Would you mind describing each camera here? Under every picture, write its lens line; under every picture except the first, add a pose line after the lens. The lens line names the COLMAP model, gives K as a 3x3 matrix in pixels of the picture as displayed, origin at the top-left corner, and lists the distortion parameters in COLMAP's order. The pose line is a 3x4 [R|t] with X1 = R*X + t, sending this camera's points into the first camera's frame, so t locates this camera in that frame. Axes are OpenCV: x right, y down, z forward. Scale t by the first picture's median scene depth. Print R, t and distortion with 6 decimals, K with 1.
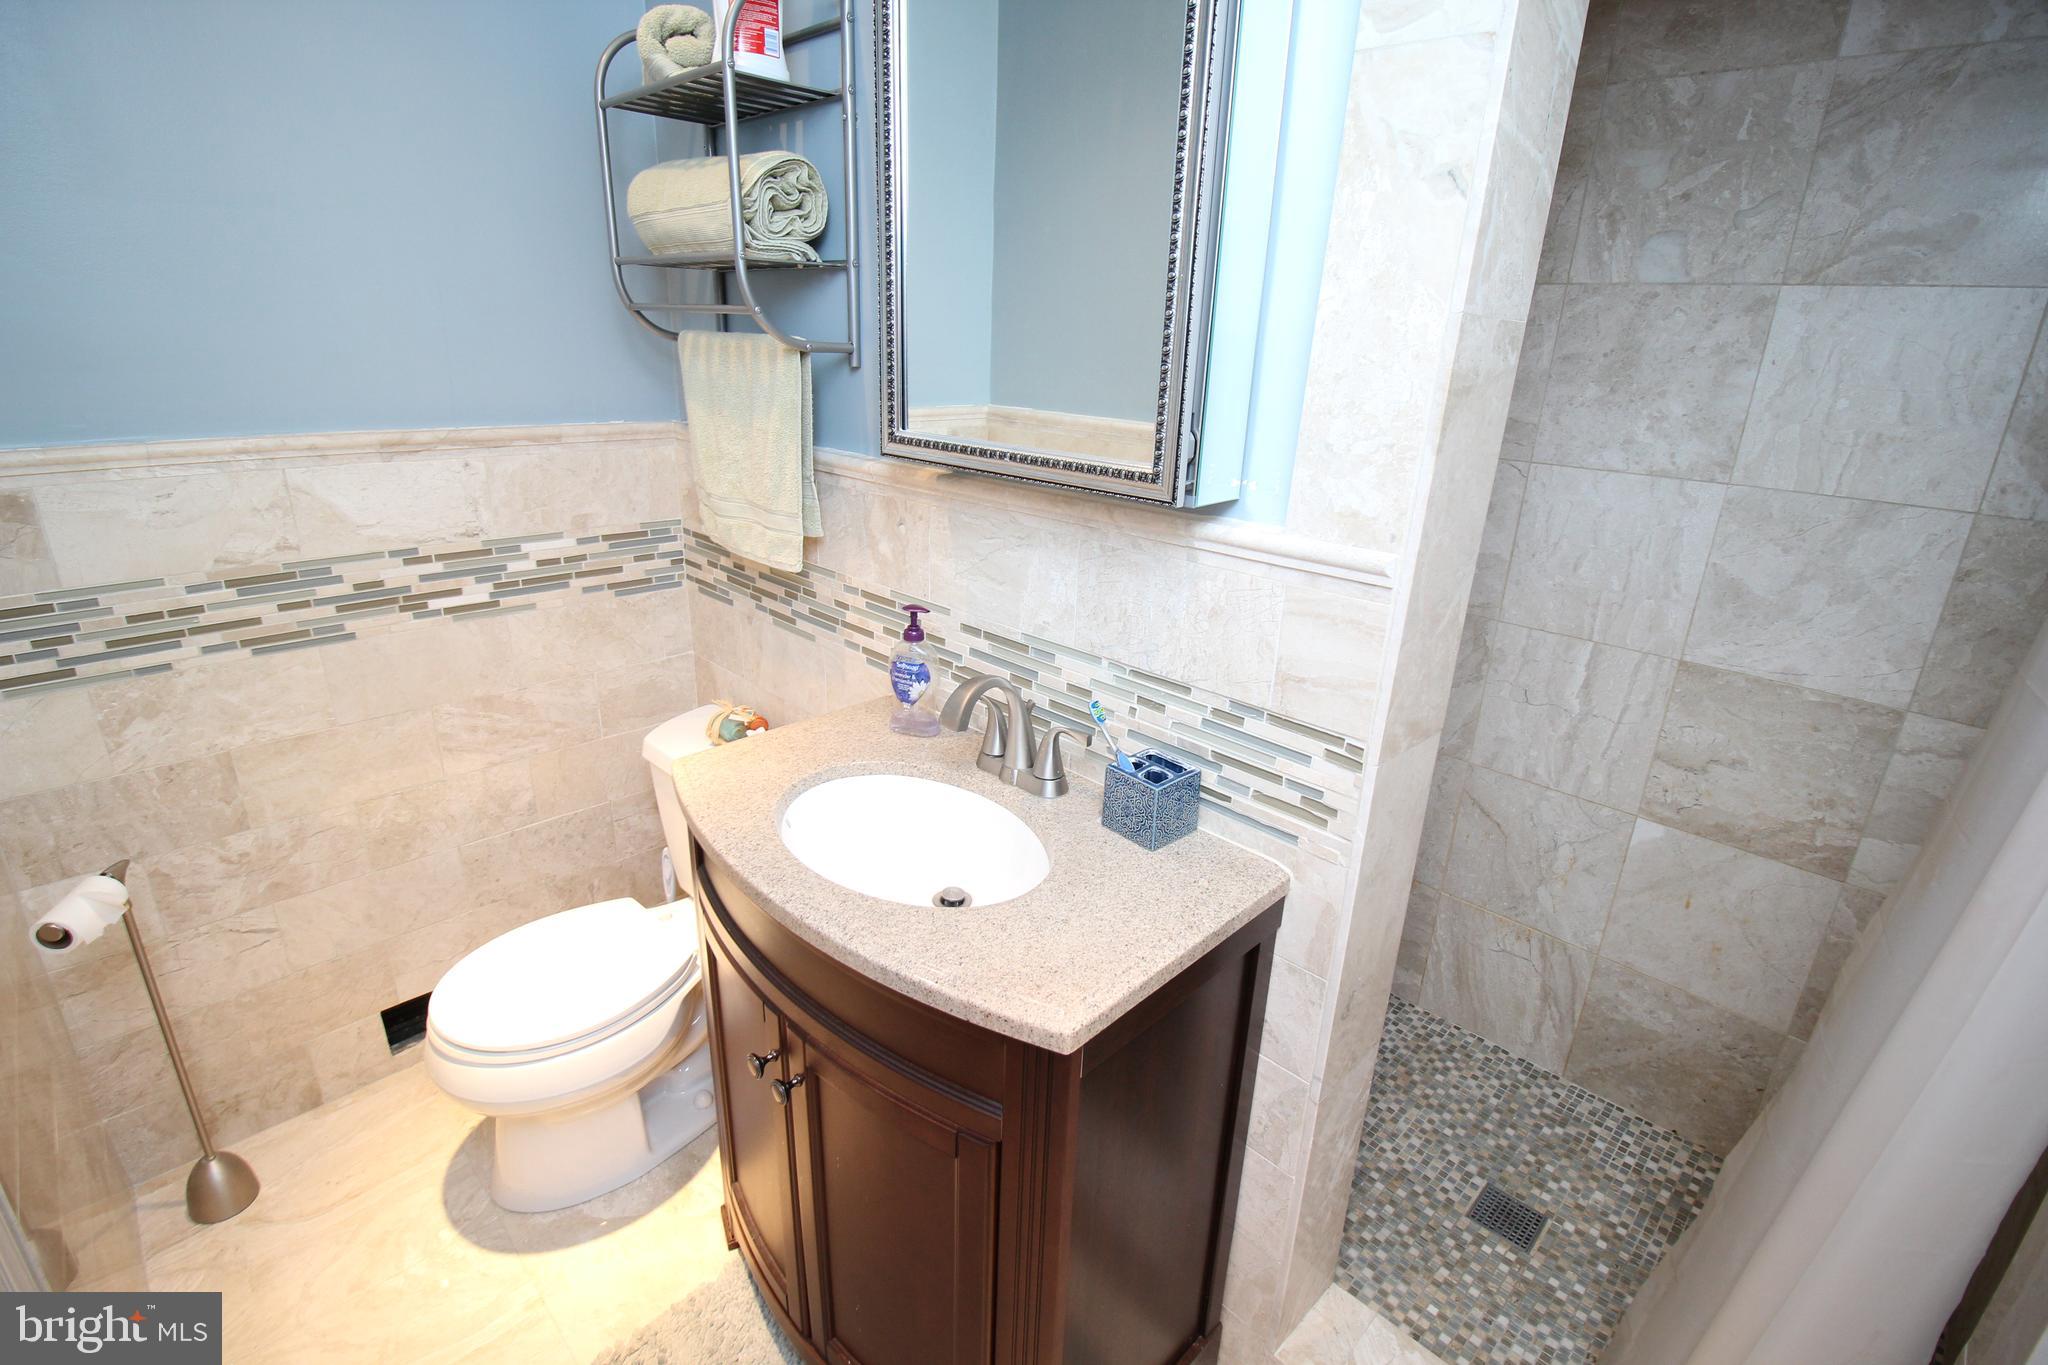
lens RADIAL K [[948.0, 0, 1034.3], [0, 948.0, 674.0], [0, 0, 1]] dist [-0.014610, -0.003170]
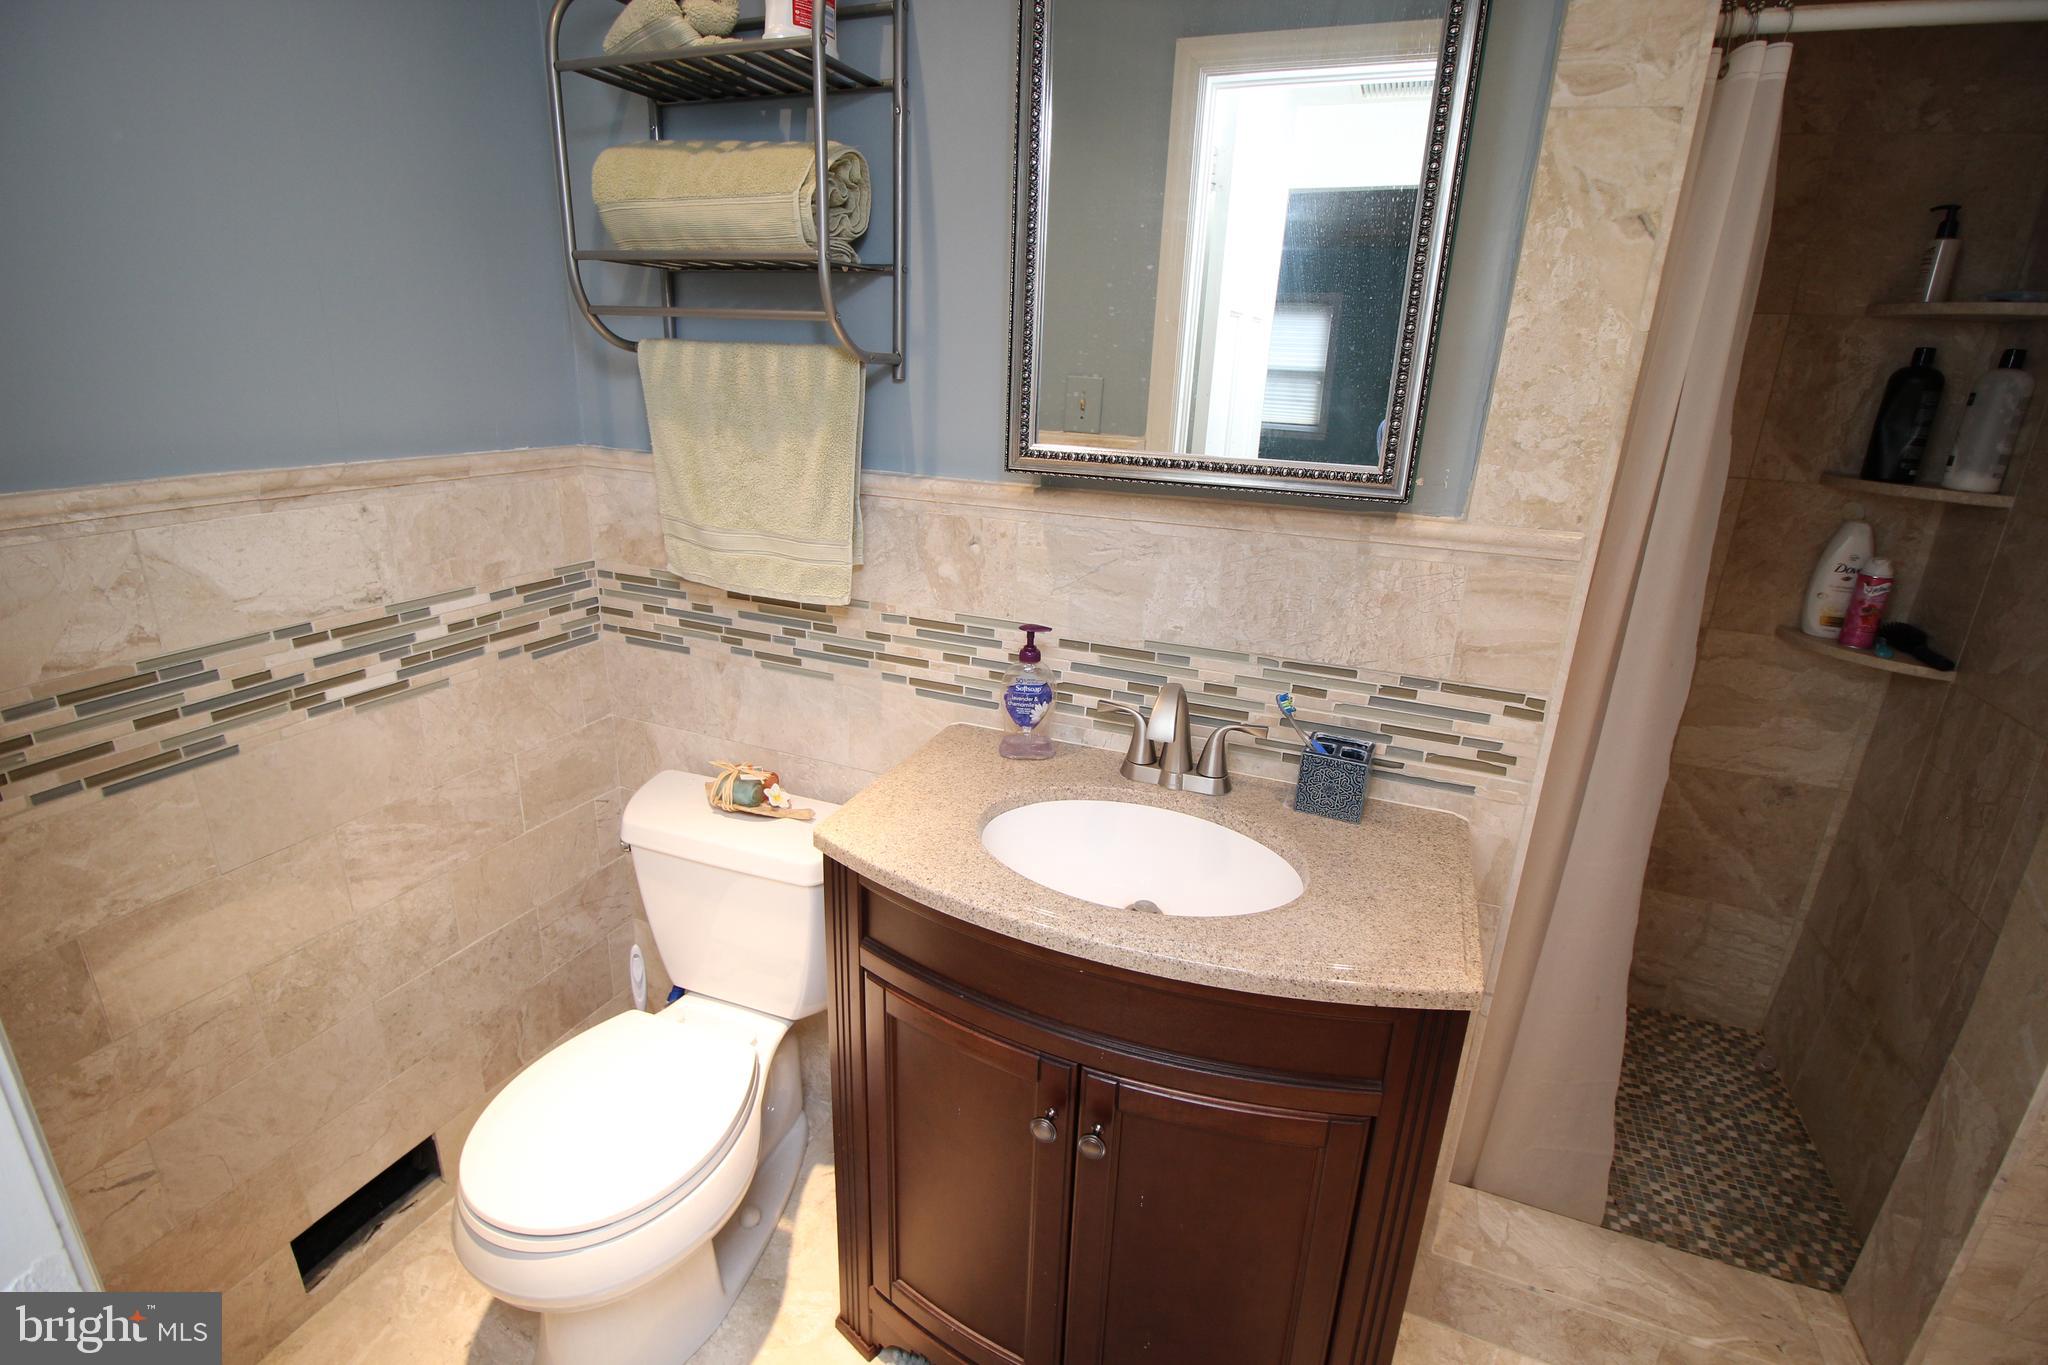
lens RADIAL K [[948.0, 0, 1022.5], [0, 948.0, 679.1], [0, 0, 1]] dist [-0.014610, -0.003170]
pose [[0.923111, -0.124501, 0.363822, -0.442026], [0.125878, 0.991844, 0.020025, -0.034549], [-0.363347, 0.027312, 0.931253, 0.094888]]
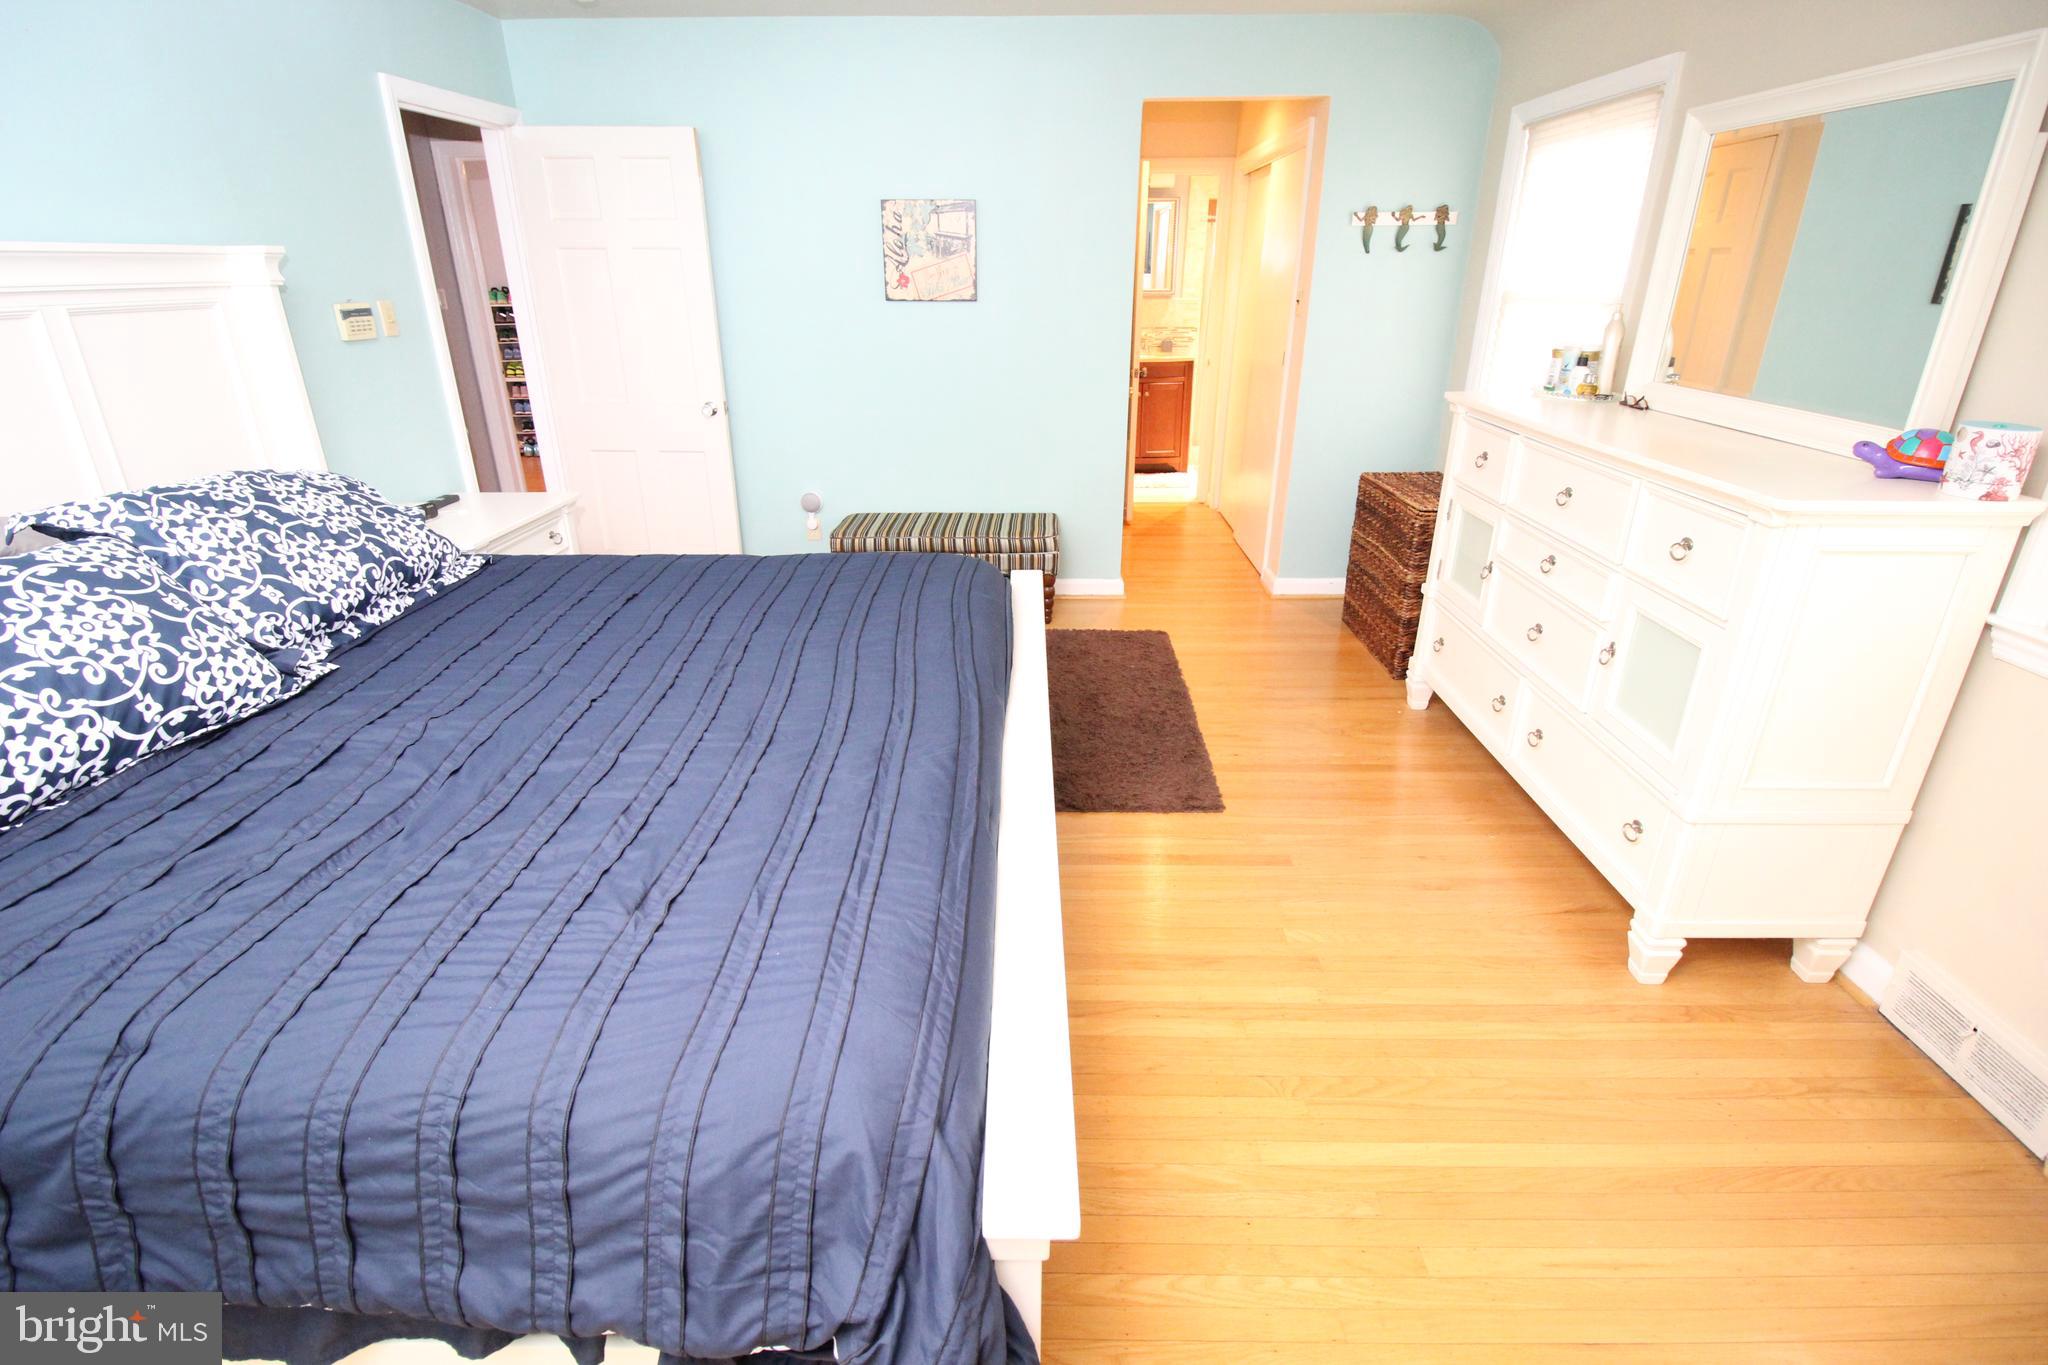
lens RADIAL K [[948.0, 0, 1022.4], [0, 948.0, 680.1], [0, 0, 1]] dist [-0.014610, -0.003170]
pose [[0.719722, -0.304337, 0.624003, -3.883337], [0.252099, 0.952013, 0.173543, 0.688300], [-0.646875, 0.032407, 0.761907, -2.319897]]
